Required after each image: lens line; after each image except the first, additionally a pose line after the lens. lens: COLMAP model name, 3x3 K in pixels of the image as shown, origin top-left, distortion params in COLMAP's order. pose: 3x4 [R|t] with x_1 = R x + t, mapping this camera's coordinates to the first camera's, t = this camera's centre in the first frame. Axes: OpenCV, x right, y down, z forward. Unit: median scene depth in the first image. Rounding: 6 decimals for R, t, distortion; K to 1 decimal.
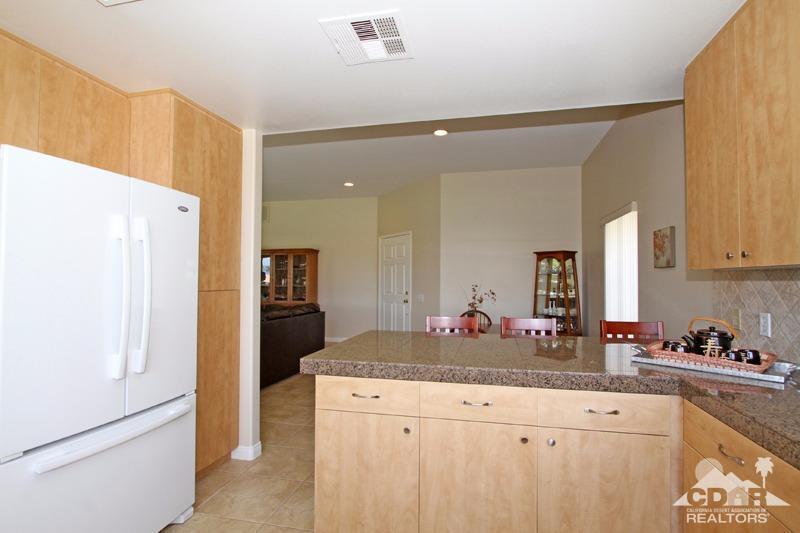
lens RADIAL K [[389.5, 0, 405.0], [0, 389.5, 271.3], [0, 0, 1]] dist [-0.029627, 0.005984]
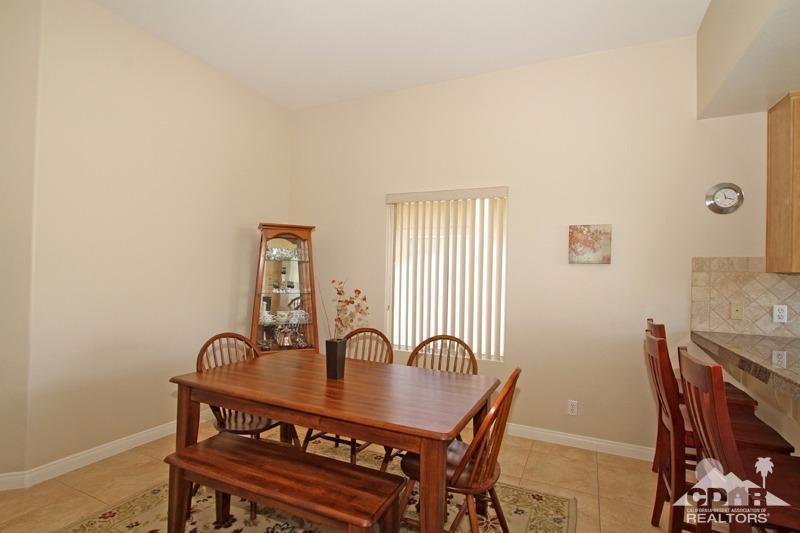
lens RADIAL K [[389.5, 0, 399.8], [0, 389.5, 269.1], [0, 0, 1]] dist [-0.029627, 0.005984]
pose [[0.220207, 0.006322, 0.975433, -0.755236], [-0.038535, 0.999255, 0.002223, 0.037977], [-0.974692, -0.038078, 0.220286, 2.368027]]
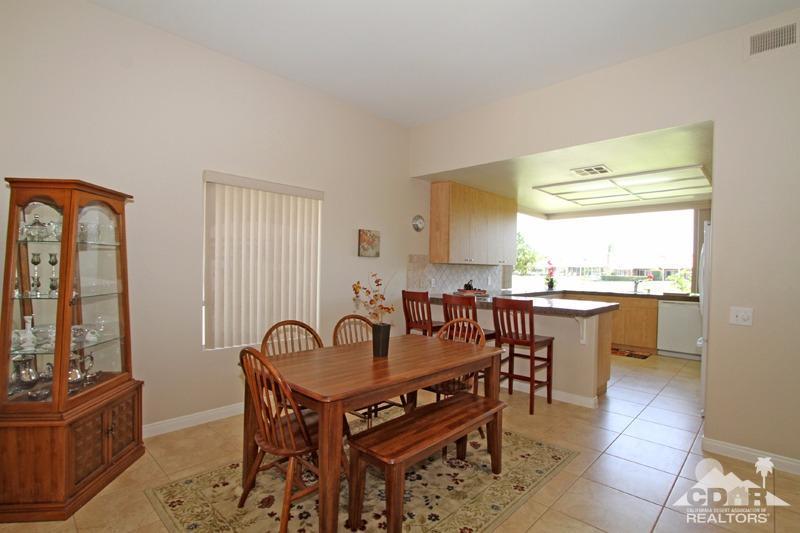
lens RADIAL K [[389.5, 0, 407.4], [0, 389.5, 269.3], [0, 0, 1]] dist [-0.029627, 0.005984]
pose [[-0.856448, -0.022254, 0.515754, -0.396749], [-0.031513, 0.999461, -0.009205, 0.087953], [-0.515271, -0.024136, -0.856687, 4.127312]]
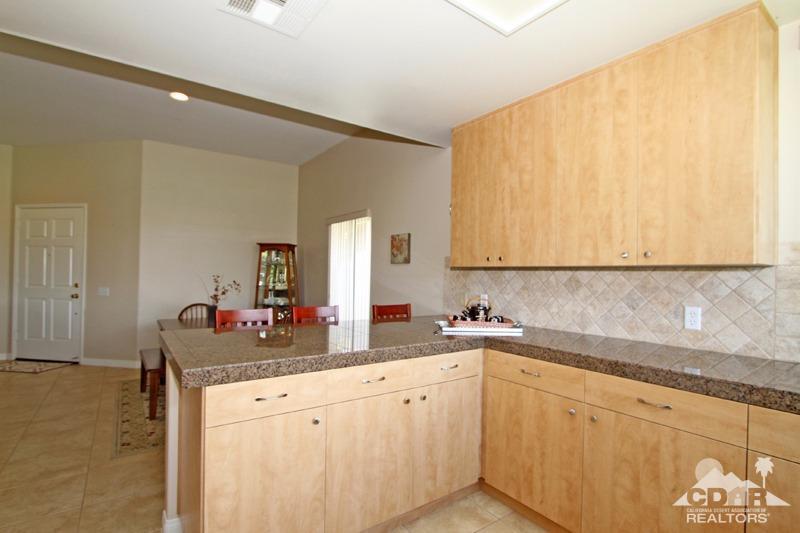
lens RADIAL K [[389.5, 0, 413.3], [0, 389.5, 269.7], [0, 0, 1]] dist [-0.029627, 0.005984]
pose [[0.658199, 0.015608, 0.752682, -0.575013], [-0.030957, 0.999501, 0.006345, 0.004377], [-0.752207, -0.027478, 0.658354, 0.157556]]
